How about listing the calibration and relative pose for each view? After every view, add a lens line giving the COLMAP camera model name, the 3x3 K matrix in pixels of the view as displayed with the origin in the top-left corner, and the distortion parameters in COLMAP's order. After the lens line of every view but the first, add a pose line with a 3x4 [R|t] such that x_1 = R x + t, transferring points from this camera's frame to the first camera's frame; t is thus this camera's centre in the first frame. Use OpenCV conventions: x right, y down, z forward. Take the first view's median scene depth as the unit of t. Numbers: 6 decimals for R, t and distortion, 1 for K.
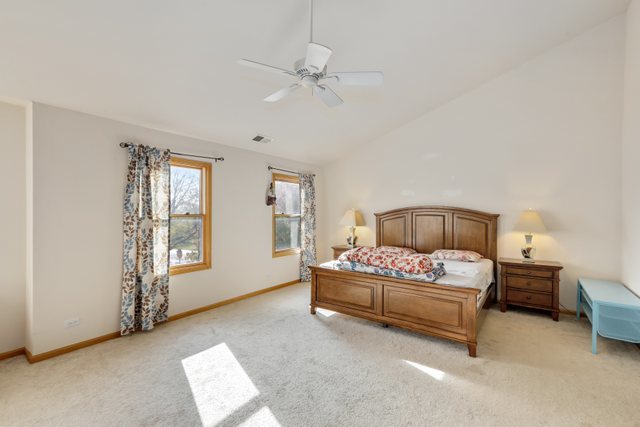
lens RADIAL K [[293.7, 0, 318.9], [0, 293.7, 211.2], [0, 0, 1]] dist [-0.003588, -0.000364]
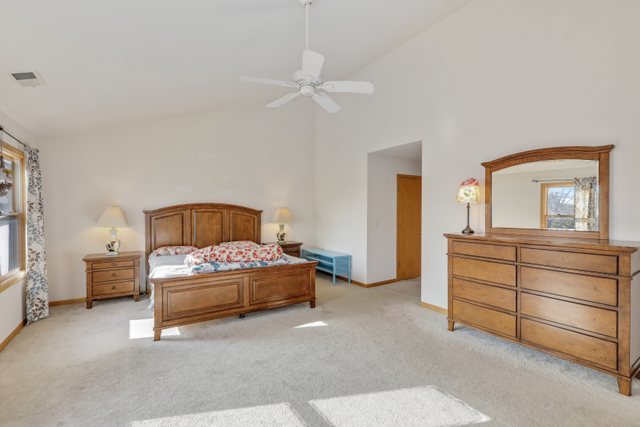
lens RADIAL K [[290.9, 0, 319.1], [0, 290.9, 213.9], [0, 0, 1]] dist [-0.001102, 0.000347]
pose [[0.363959, -0.020681, 0.931185, -0.616399], [-0.000552, 0.999748, 0.022420, -0.003299], [-0.931415, -0.008674, 0.363856, 0.344361]]
